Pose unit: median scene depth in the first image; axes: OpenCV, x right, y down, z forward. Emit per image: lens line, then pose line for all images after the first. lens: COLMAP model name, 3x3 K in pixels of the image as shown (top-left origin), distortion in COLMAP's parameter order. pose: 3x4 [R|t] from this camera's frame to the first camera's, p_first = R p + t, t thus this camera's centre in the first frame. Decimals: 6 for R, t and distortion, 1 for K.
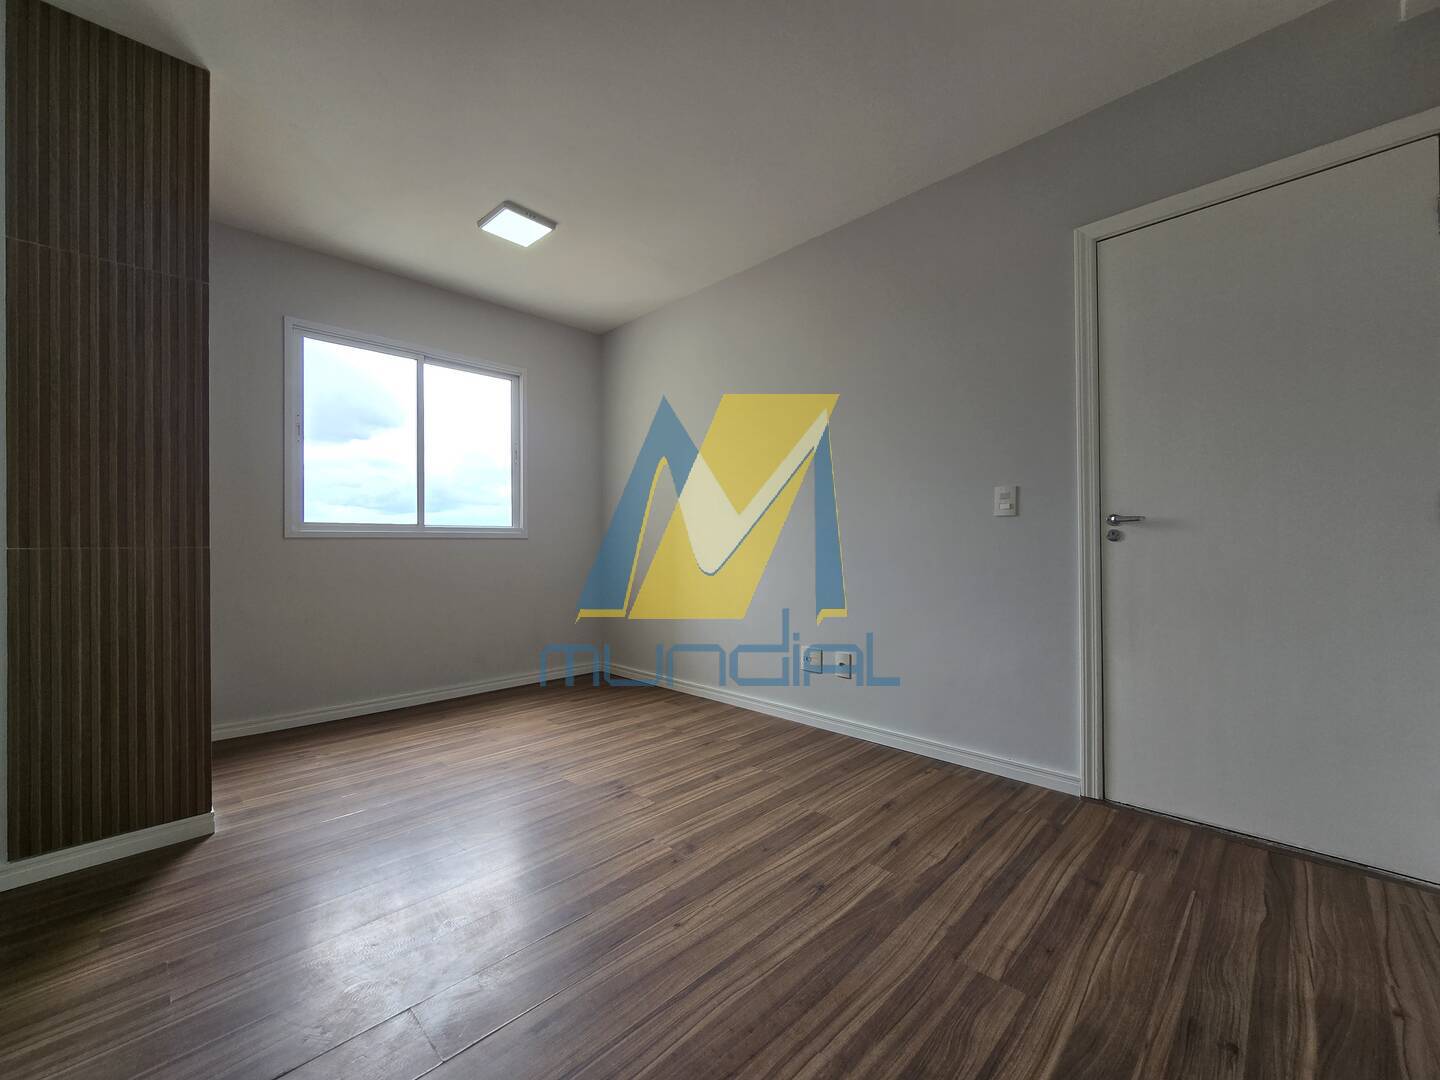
lens RADIAL K [[587.5, 0, 715.4], [0, 587.5, 543.2], [0, 0, 1]] dist [-0.001057, -0.000555]
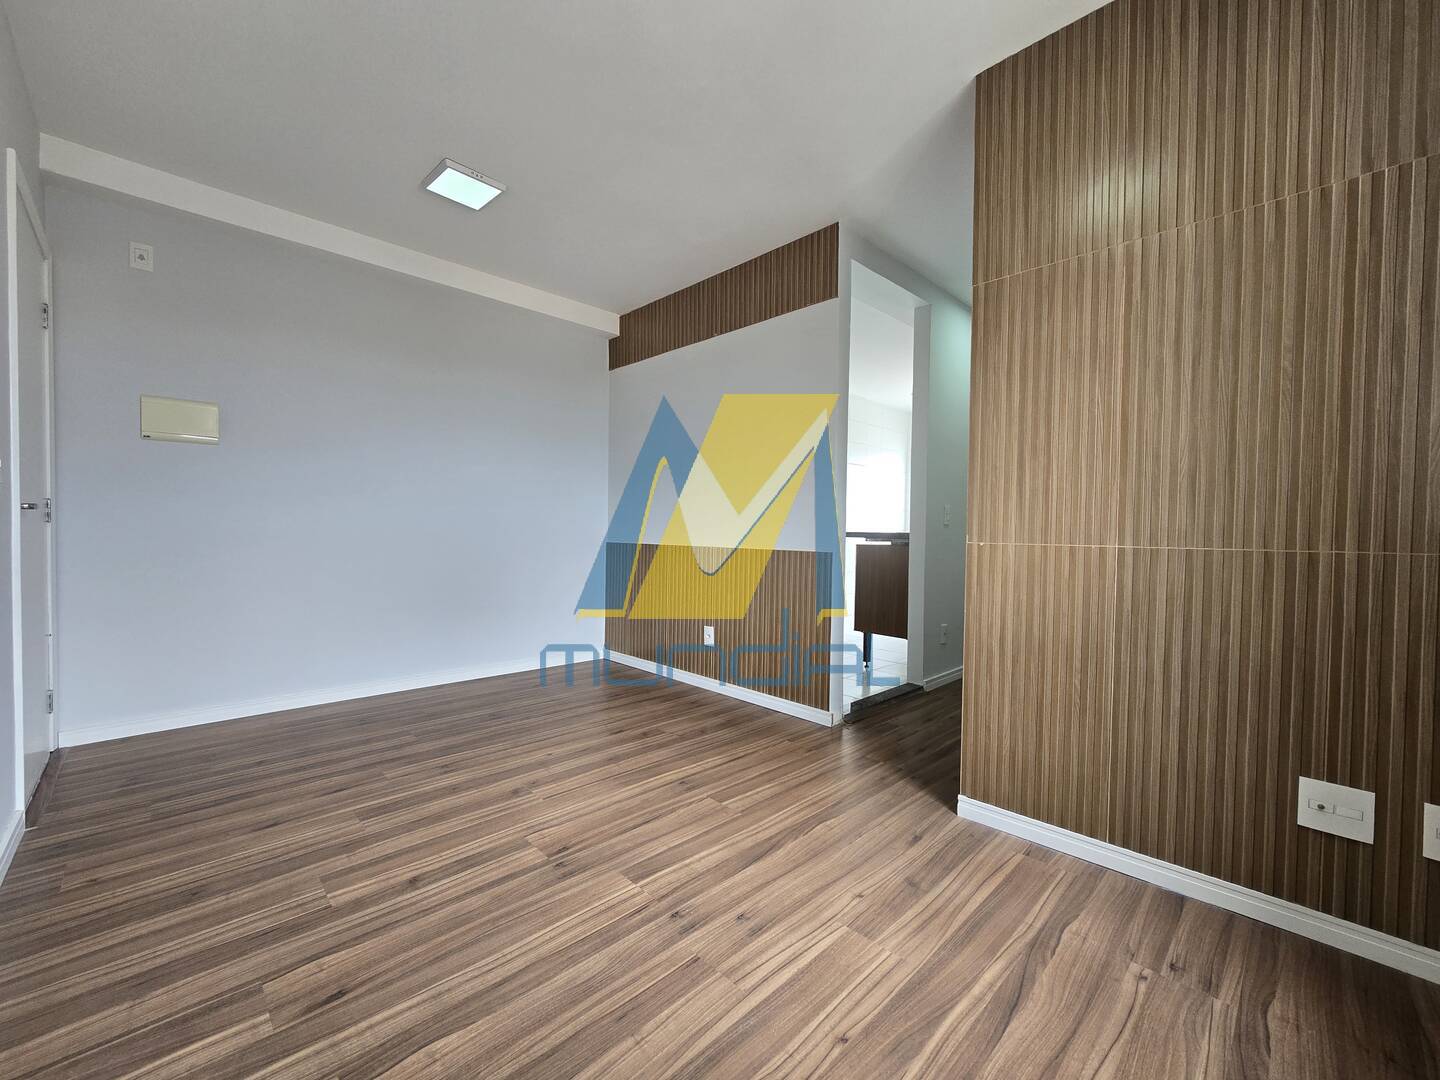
lens RADIAL K [[587.5, 0, 715.4], [0, 587.5, 543.2], [0, 0, 1]] dist [-0.001057, -0.000555]
pose [[-0.999888, -0.008487, 0.012366, -0.464336], [-0.008272, 0.999816, 0.017317, -0.006579], [-0.012511, 0.017213, -0.999774, 2.210651]]
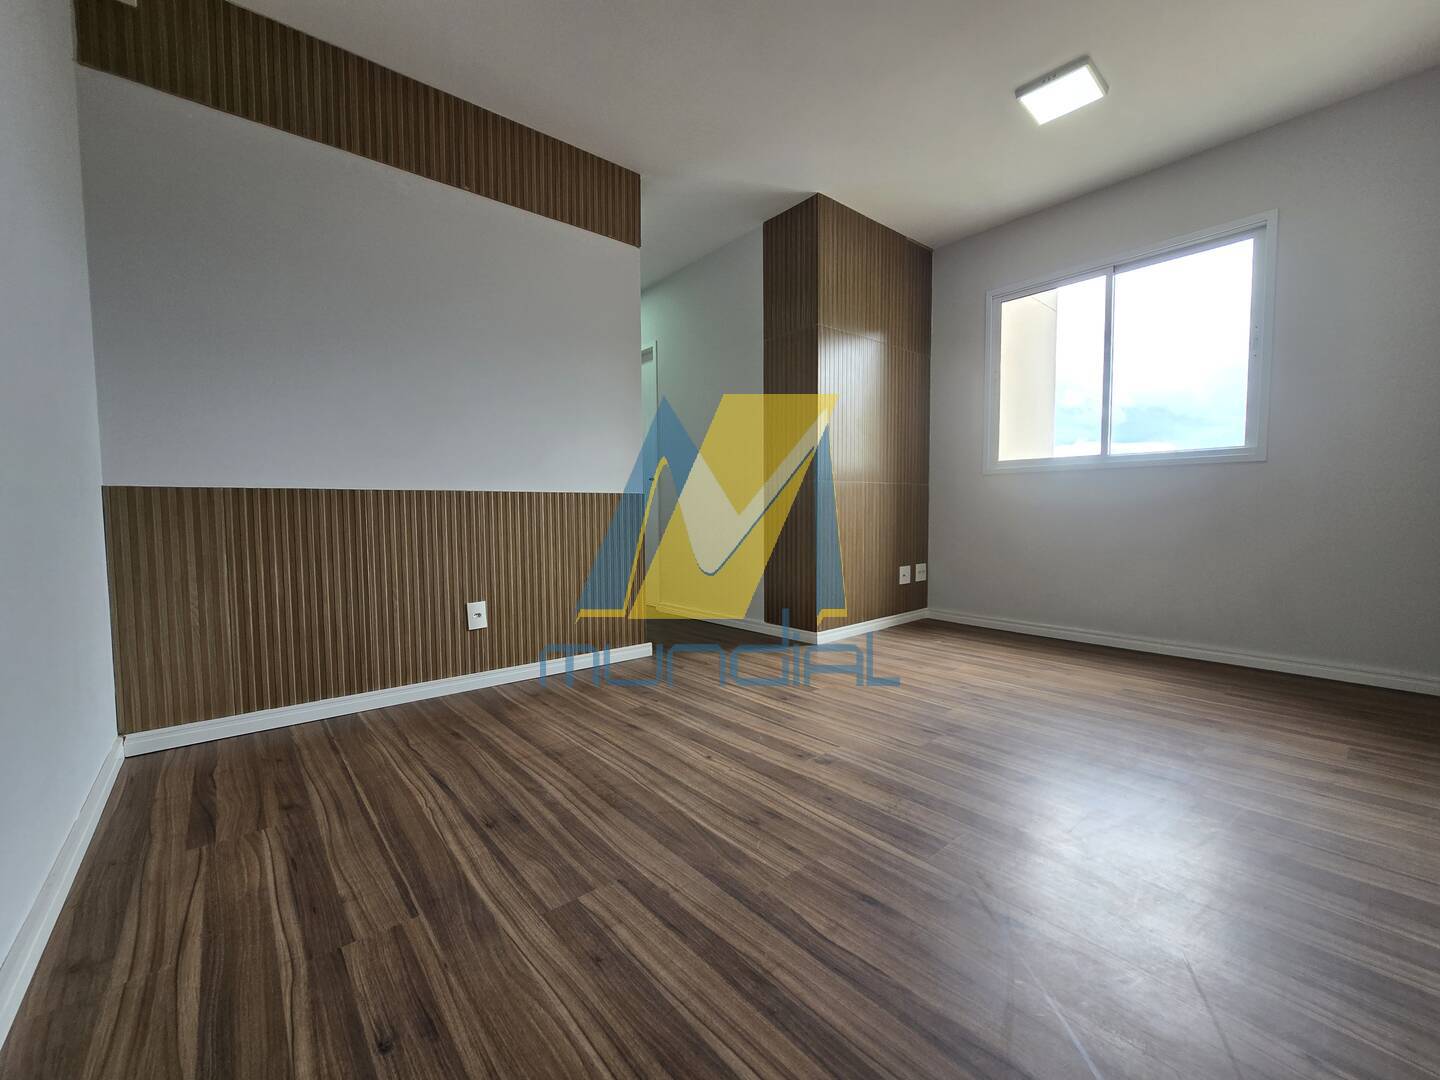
lens RADIAL K [[587.5, 0, 715.4], [0, 587.5, 543.2], [0, 0, 1]] dist [-0.001057, -0.000555]
pose [[-0.085341, 0.065239, -0.994214, 0.960059], [0.011323, 0.997853, 0.064506, 0.082043], [0.996287, -0.005753, -0.085897, 0.917753]]
